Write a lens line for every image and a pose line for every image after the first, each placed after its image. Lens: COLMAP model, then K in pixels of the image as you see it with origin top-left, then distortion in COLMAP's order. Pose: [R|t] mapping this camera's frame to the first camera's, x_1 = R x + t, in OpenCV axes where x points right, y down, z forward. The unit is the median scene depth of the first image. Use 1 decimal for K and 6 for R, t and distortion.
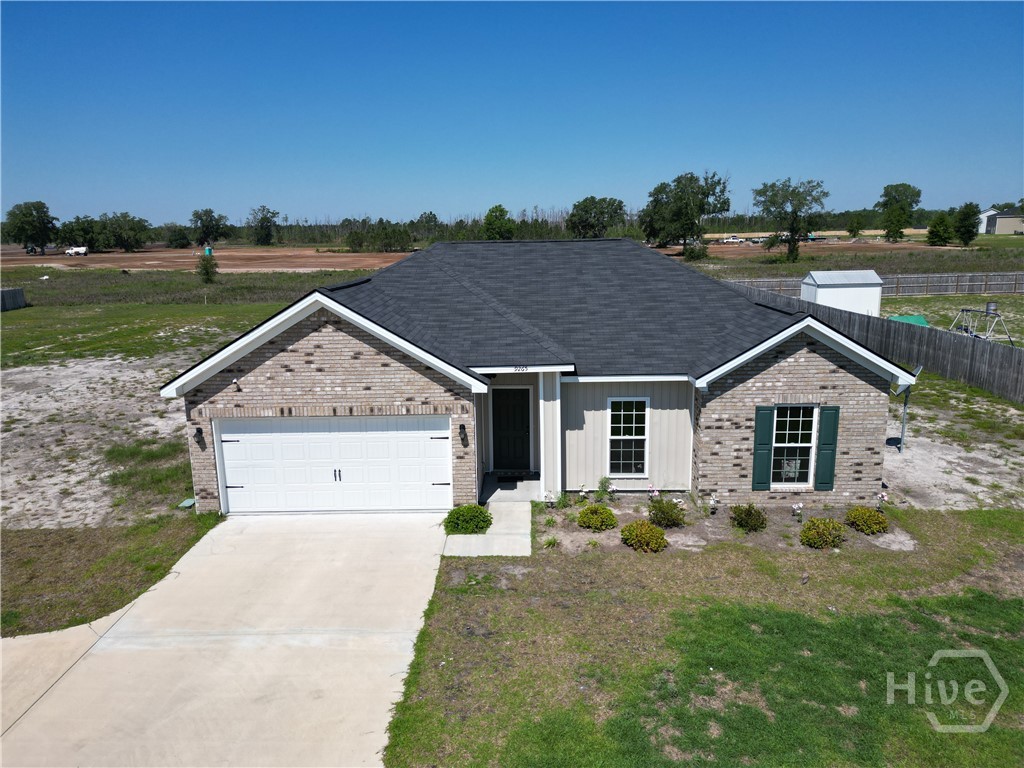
lens RADIAL K [[716.0, 0, 509.7], [0, 716.0, 384.3], [0, 0, 1]] dist [0.052268, -0.035634]
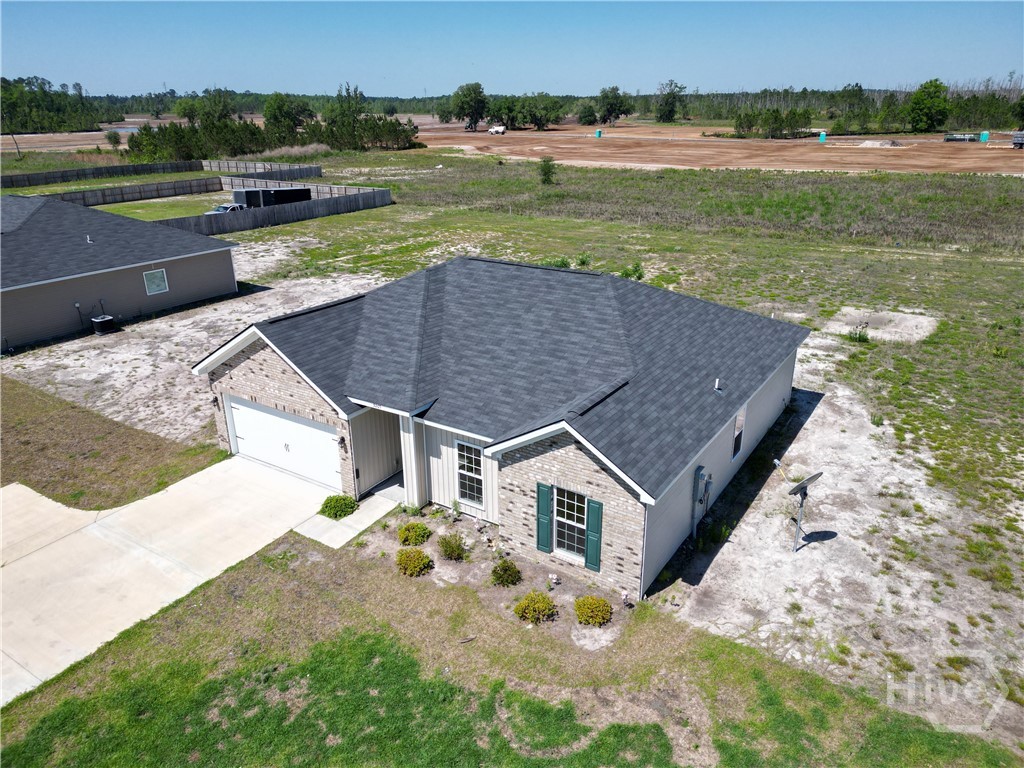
lens RADIAL K [[716.0, 0, 513.0], [0, 716.0, 382.6], [0, 0, 1]] dist [0.052268, -0.035634]
pose [[0.850598, 0.200066, -0.486267, 0.809224], [-0.115843, 0.973366, 0.197838, -0.332241], [0.512897, -0.111951, 0.851119, 0.044503]]
